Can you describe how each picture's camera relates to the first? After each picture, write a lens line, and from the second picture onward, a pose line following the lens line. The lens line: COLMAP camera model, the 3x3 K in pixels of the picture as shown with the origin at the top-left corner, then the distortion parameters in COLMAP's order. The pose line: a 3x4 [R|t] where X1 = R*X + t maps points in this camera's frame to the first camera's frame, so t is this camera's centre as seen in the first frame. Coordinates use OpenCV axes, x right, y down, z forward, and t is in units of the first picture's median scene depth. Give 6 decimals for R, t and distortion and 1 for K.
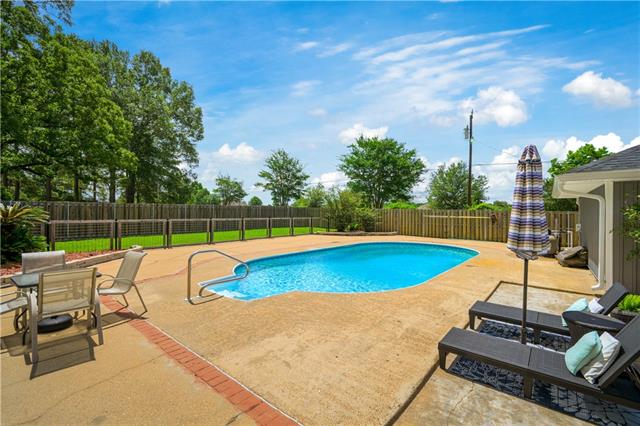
lens RADIAL K [[286.2, 0, 319.5], [0, 286.2, 214.8], [0, 0, 1]] dist [0.001777, 0.000144]
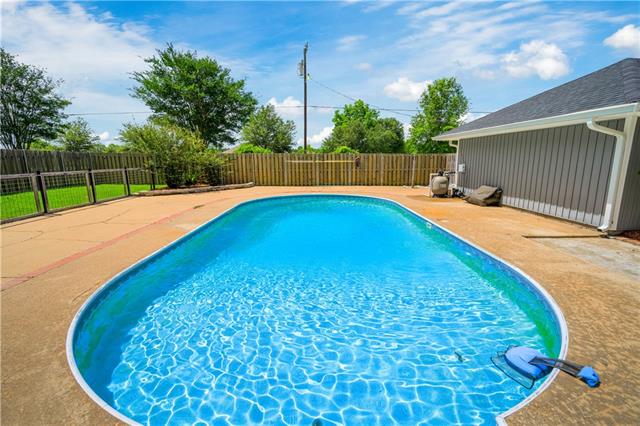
lens RADIAL K [[286.2, 0, 321.0], [0, 286.2, 214.1], [0, 0, 1]] dist [0.001777, 0.000144]
pose [[0.754642, -0.140730, 0.640866, -0.078161], [0.023748, 0.981946, 0.187666, 0.000666], [-0.655706, -0.126401, 0.744360, 0.192161]]
